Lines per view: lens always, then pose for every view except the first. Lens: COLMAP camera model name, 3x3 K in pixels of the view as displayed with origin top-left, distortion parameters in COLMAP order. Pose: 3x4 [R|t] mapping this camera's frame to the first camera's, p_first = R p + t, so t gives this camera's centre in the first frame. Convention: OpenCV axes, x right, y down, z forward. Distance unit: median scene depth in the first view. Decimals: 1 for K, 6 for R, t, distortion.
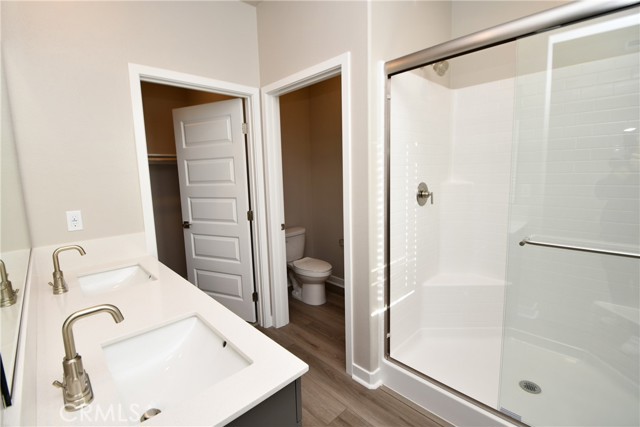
lens RADIAL K [[281.4, 0, 314.6], [0, 281.4, 211.8], [0, 0, 1]] dist [0.001147, -0.009164]
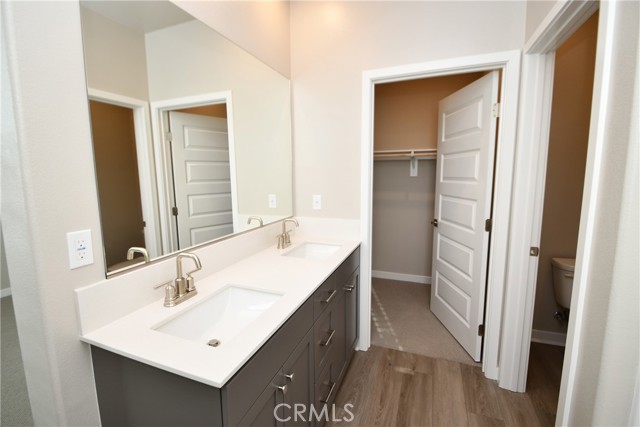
lens RADIAL K [[281.4, 0, 321.4], [0, 281.4, 213.0], [0, 0, 1]] dist [0.001147, -0.009164]
pose [[0.432734, 0.150574, -0.888858, 0.243038], [-0.129052, 0.986145, 0.104226, -0.040043], [0.892237, 0.069606, 0.446170, 0.249863]]
